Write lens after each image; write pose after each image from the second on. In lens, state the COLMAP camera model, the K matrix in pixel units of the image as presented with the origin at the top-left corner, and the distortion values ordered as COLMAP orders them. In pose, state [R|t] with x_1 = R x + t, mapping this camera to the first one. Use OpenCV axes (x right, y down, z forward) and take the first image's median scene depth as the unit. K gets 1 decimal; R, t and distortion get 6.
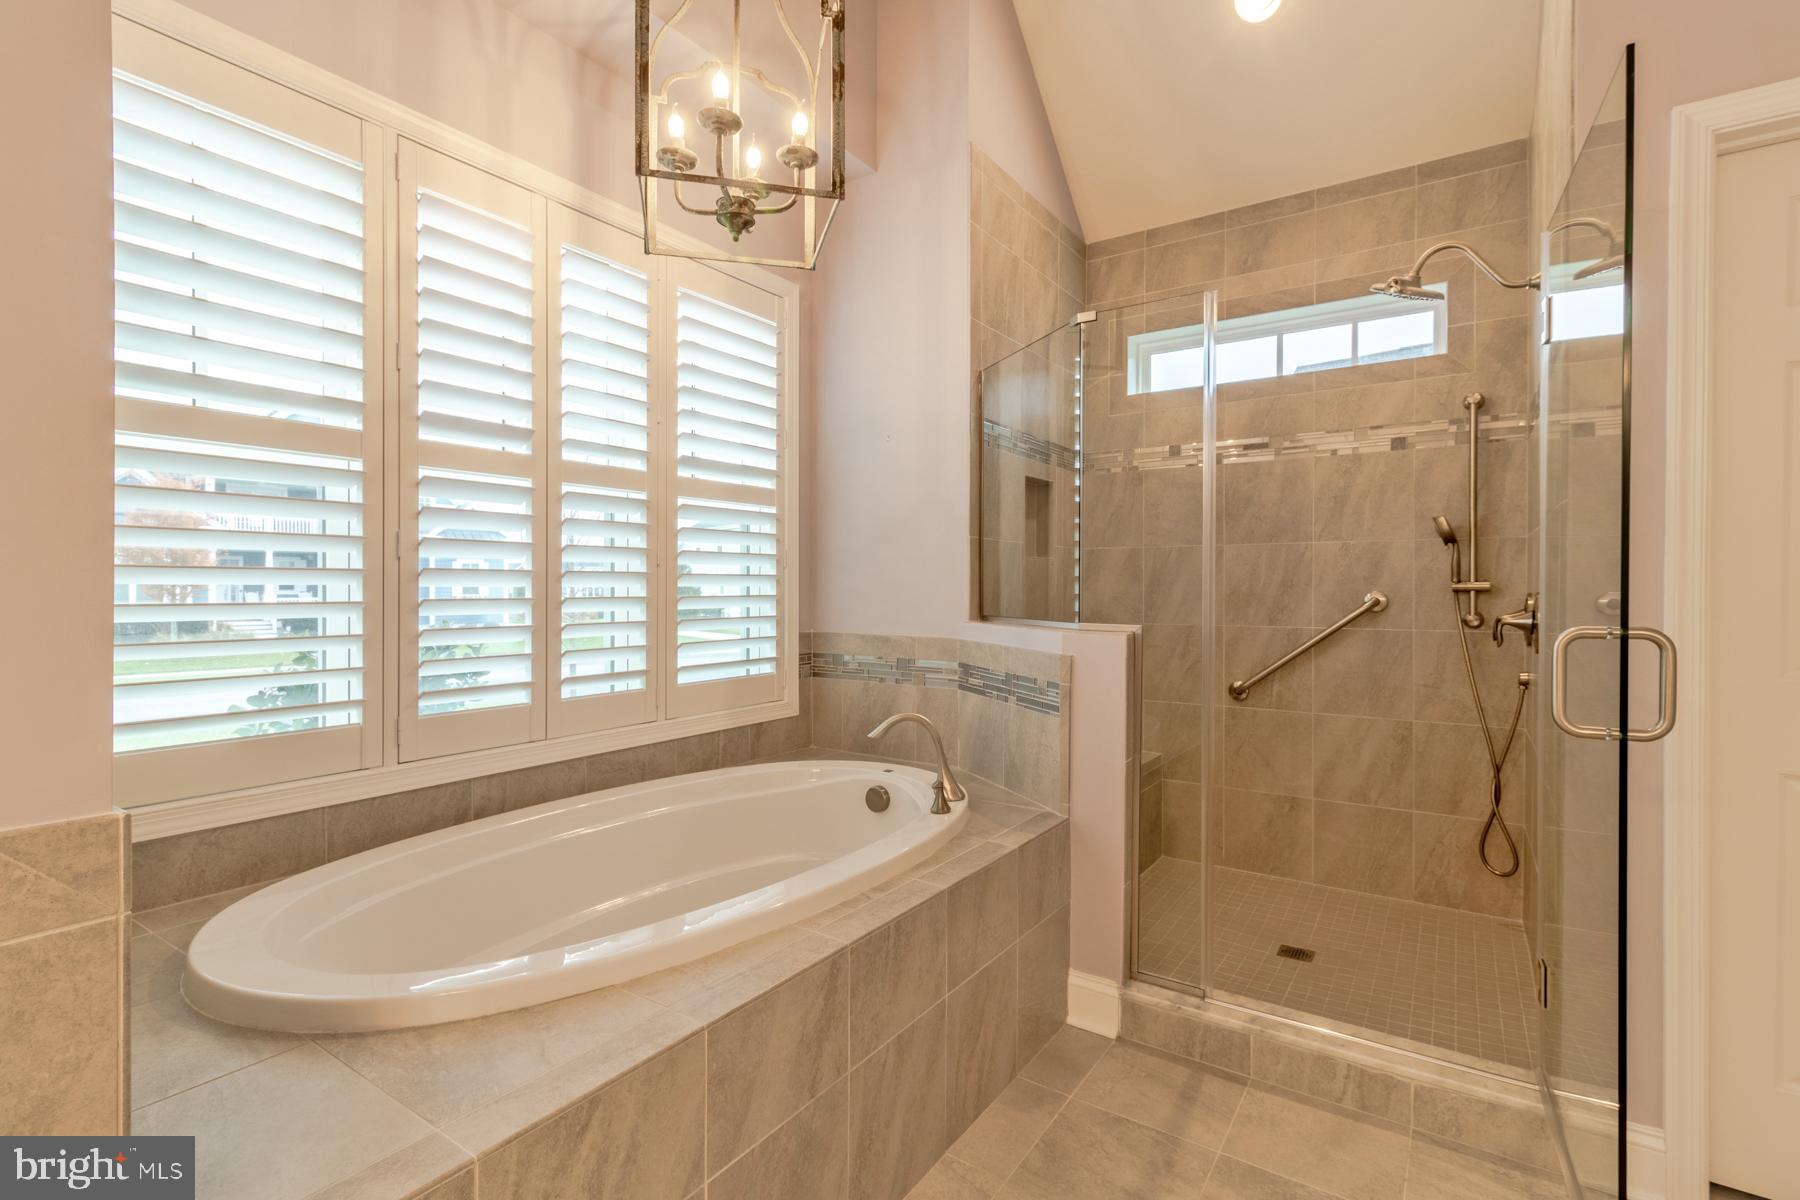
lens RADIAL K [[832.1, 0, 895.3], [0, 832.1, 601.1], [0, 0, 1]] dist [0.003047, -0.001311]
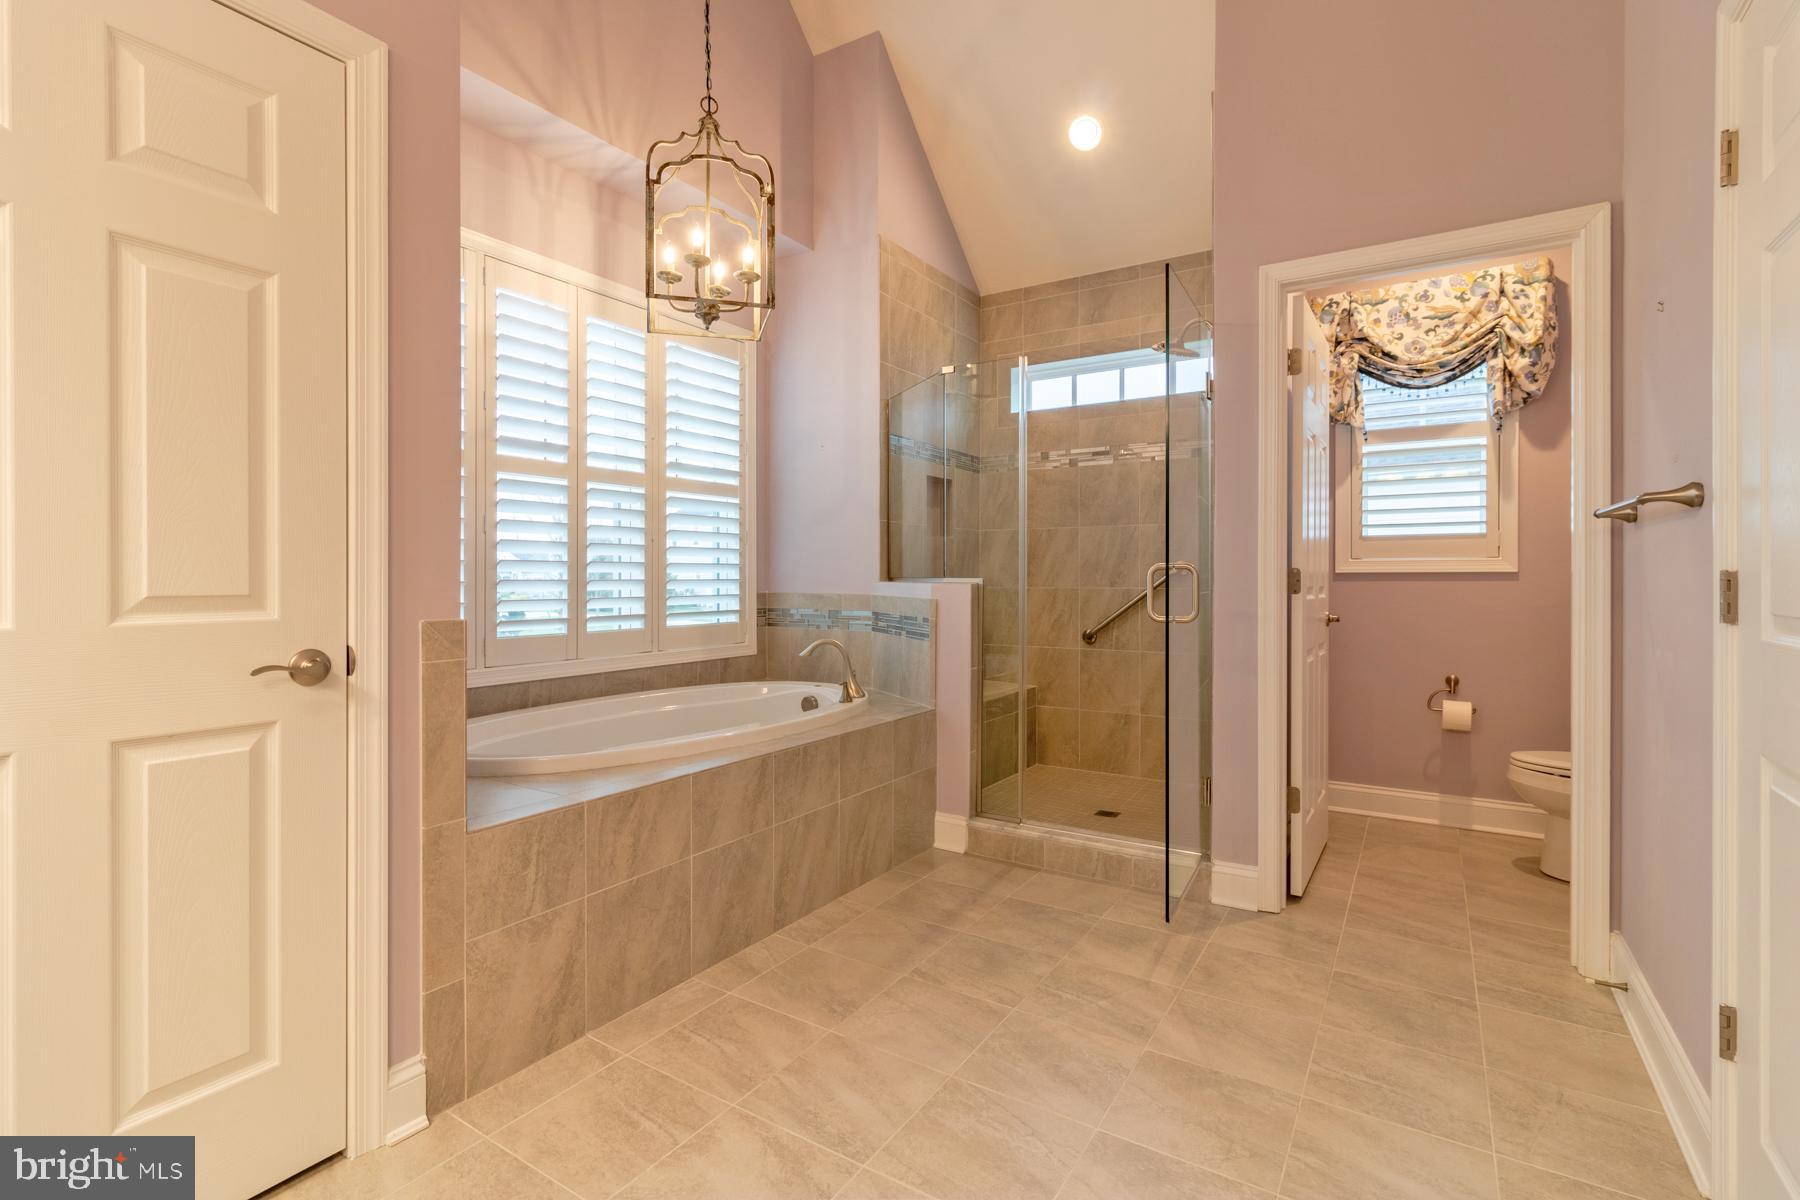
lens RADIAL K [[832.1, 0, 900.4], [0, 832.1, 586.3], [0, 0, 1]] dist [0.003047, -0.001311]
pose [[0.999432, -0.002681, 0.033591, 0.093236], [0.002865, 0.999981, -0.005427, 0.048081], [-0.033575, 0.005520, 0.999421, -0.457118]]
